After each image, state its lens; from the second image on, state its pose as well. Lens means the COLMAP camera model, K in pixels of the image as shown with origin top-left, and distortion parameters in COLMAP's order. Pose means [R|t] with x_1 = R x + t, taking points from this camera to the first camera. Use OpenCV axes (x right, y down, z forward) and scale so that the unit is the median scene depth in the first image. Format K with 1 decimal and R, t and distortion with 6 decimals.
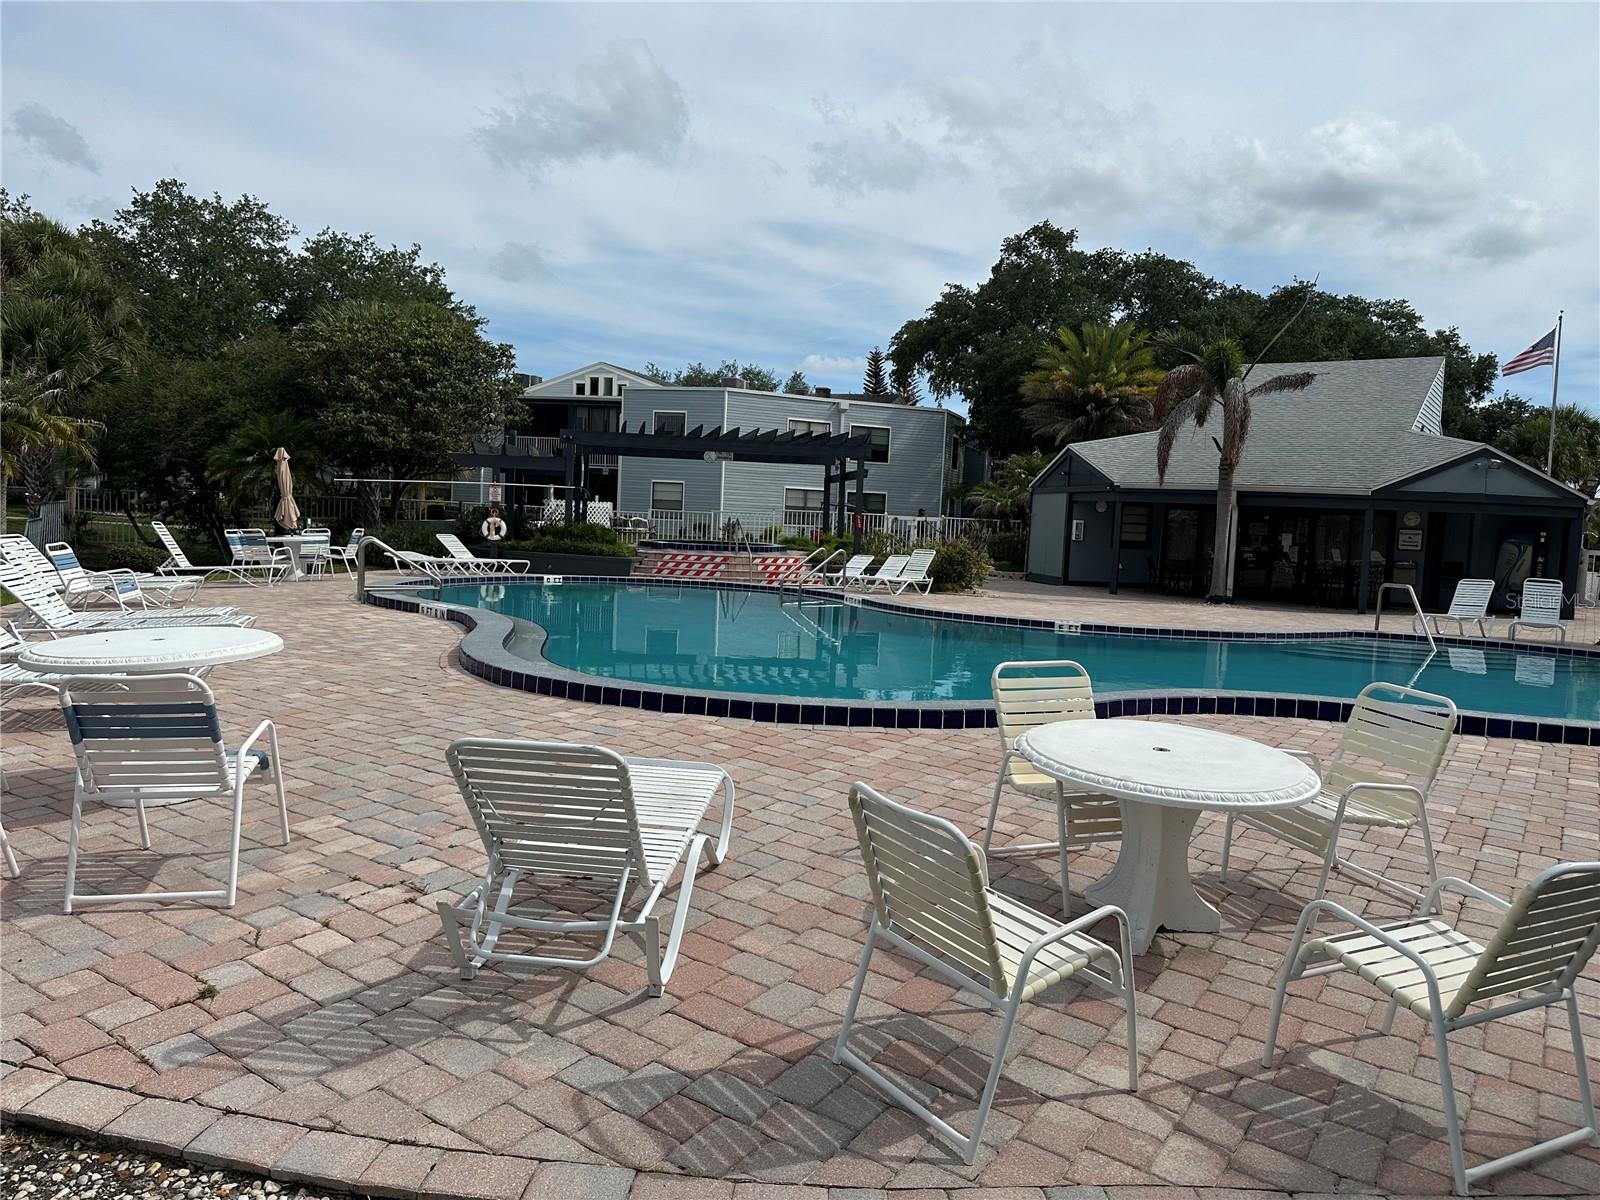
lens RADIAL K [[1109.9, 0, 800.0], [0, 1109.9, 600.0], [0, 0, 1]] dist [0.125310, -0.001092]
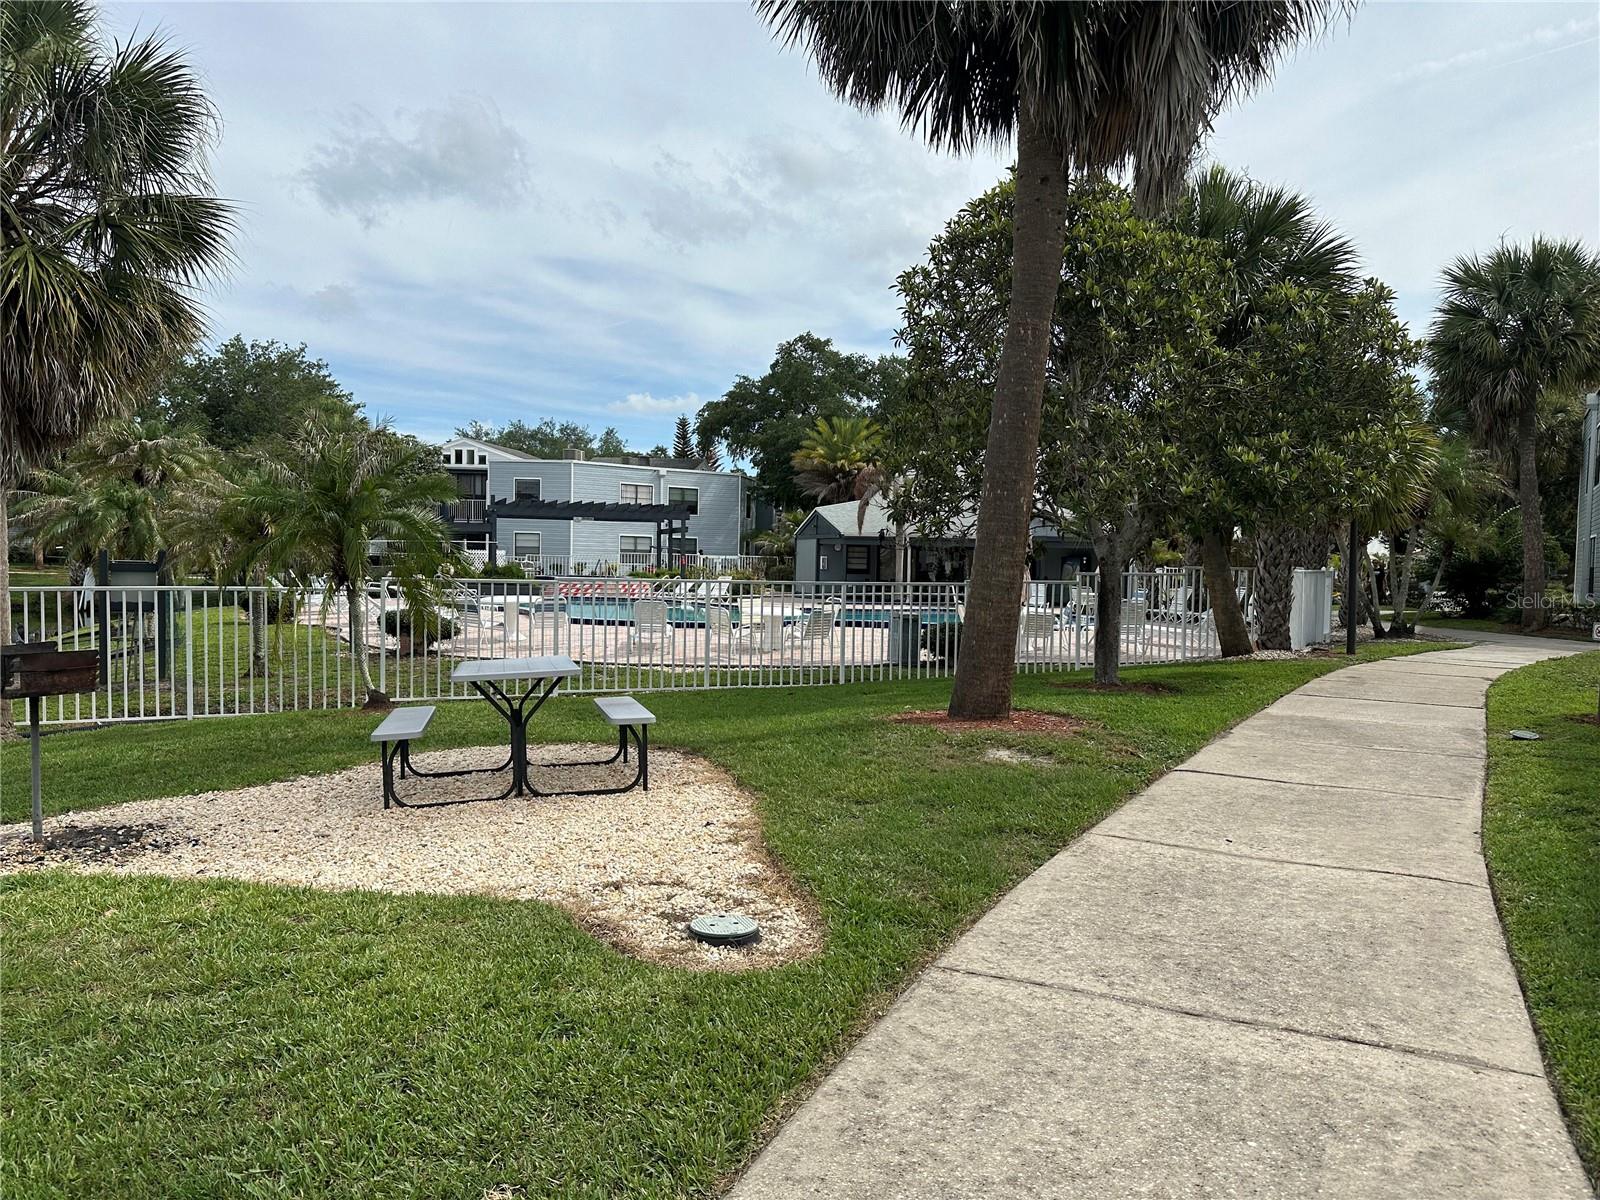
lens RADIAL K [[1109.9, 0, 800.0], [0, 1109.9, 600.0], [0, 0, 1]] dist [0.125310, -0.001092]
pose [[0.984623, -0.028992, 0.172267, -0.033652], [0.034796, 0.998921, -0.030767, 0.023668], [-0.171189, 0.036288, 0.984570, -0.337311]]
